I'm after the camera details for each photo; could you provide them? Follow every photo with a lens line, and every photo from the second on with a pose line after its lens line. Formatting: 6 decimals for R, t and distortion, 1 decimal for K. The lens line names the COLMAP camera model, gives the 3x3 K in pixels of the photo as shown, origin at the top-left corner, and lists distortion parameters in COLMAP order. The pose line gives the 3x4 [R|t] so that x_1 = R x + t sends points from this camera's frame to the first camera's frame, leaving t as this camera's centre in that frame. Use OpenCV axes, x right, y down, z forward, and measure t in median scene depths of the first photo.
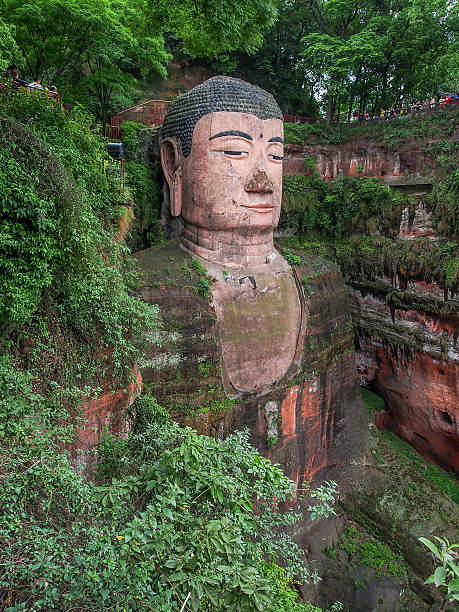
lens RADIAL K [[409.7, 0, 221.3], [0, 409.7, 305.2], [0, 0, 1]] dist [-0.012058, -0.002829]
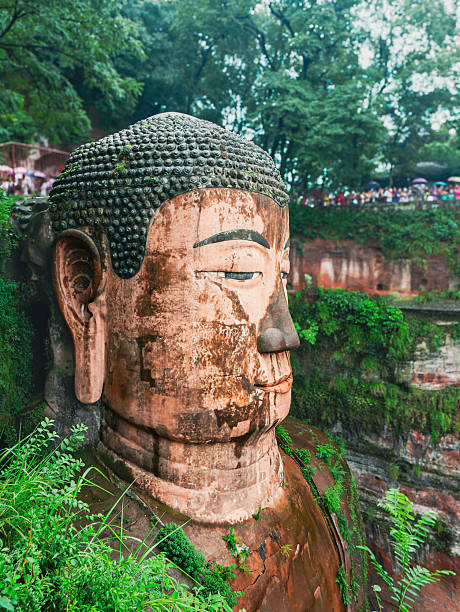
lens RADIAL K [[493.5, 0, 201.4], [0, 493.5, 318.1], [0, 0, 1]] dist [-0.023085, -0.000575]
pose [[0.925950, -0.019639, 0.377135, -0.197846], [0.072503, 0.989314, -0.126493, -0.232779], [-0.370620, 0.144470, 0.917480, 0.466129]]
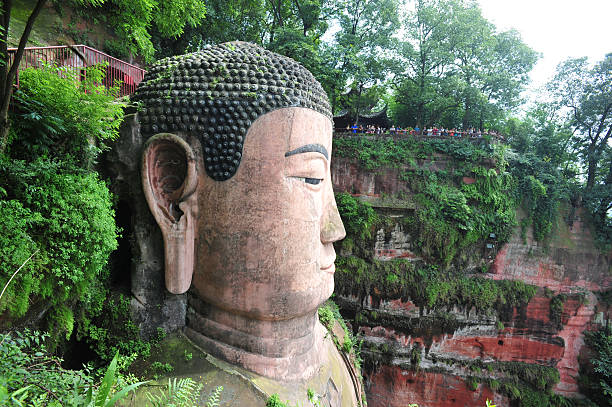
lens RADIAL K [[343.8, 0, 306.9], [0, 343.8, 216.2], [0, 0, 1]] dist [-0.063615, 0.000705]
pose [[0.724235, -0.031086, 0.688852, -0.275408], [0.114473, 0.990542, -0.075653, -0.260653], [-0.679985, 0.133645, 0.720943, 0.605239]]
